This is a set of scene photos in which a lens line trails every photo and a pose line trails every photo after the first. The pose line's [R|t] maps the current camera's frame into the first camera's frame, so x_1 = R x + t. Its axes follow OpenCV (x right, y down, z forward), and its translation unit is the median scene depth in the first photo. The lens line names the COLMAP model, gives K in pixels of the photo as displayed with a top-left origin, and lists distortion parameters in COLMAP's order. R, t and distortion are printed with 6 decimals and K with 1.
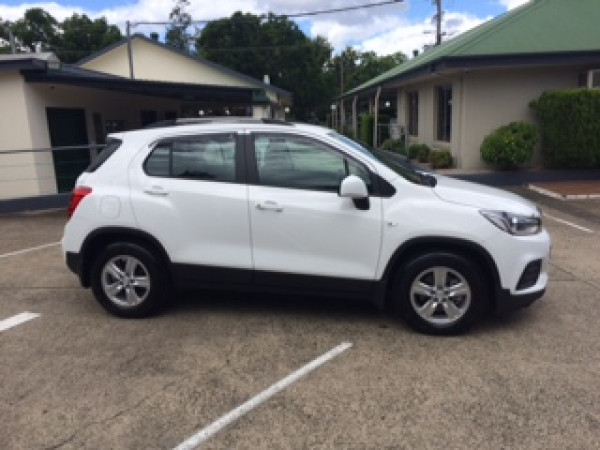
lens RADIAL K [[526.3, 0, 298.2], [0, 526.3, 225.5], [0, 0, 1]] dist [0.083981, -0.124856]
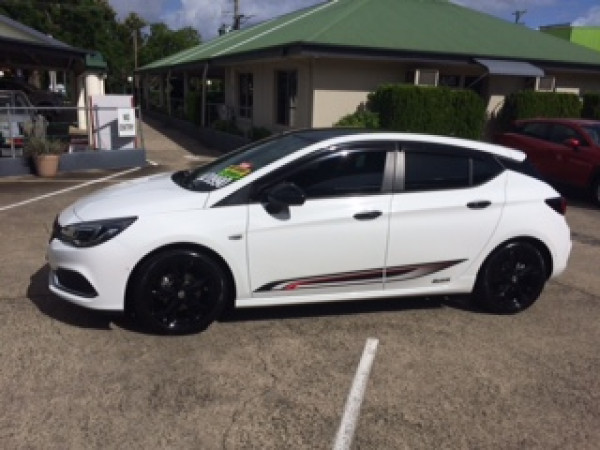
lens RADIAL K [[526.3, 0, 300.5], [0, 526.3, 227.2], [0, 0, 1]] dist [0.083981, -0.124856]
pose [[0.915742, -0.026546, 0.400889, -0.366215], [0.010138, 0.999024, 0.042996, -0.020732], [-0.401639, -0.035309, 0.915117, 0.164097]]
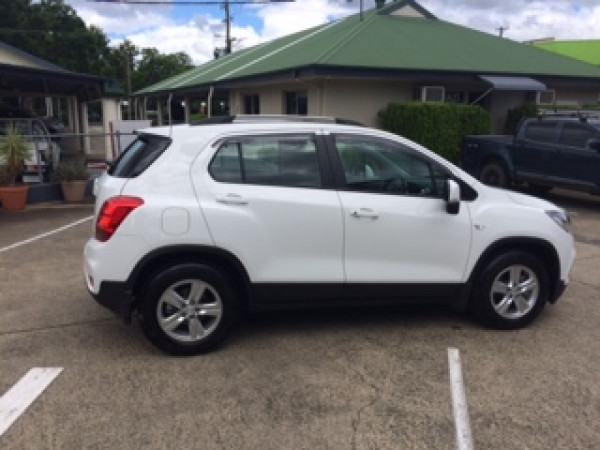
lens RADIAL K [[526.3, 0, 300.2], [0, 526.3, 225.0], [0, 0, 1]] dist [0.083981, -0.124856]
pose [[0.906302, -0.041371, 0.420600, -0.519493], [0.042557, 0.999072, 0.006569, -0.025506], [-0.420482, 0.011946, 0.907222, 0.192478]]
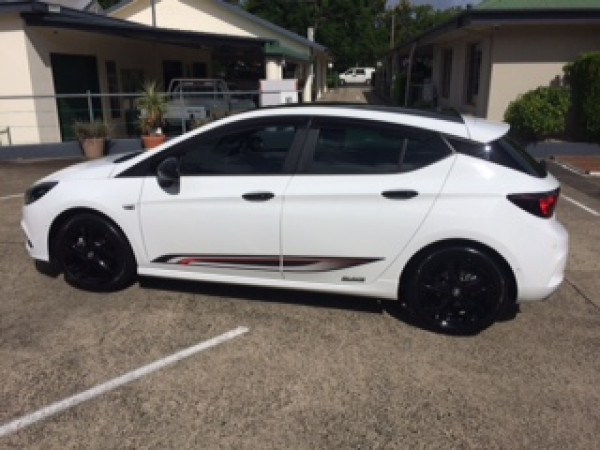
lens RADIAL K [[526.3, 0, 299.5], [0, 526.3, 229.6], [0, 0, 1]] dist [0.083981, -0.124856]
pose [[0.994365, 0.062034, -0.085960, 0.229331], [-0.054515, 0.994696, 0.087223, -0.025072], [0.090915, -0.082046, 0.992473, 0.116786]]
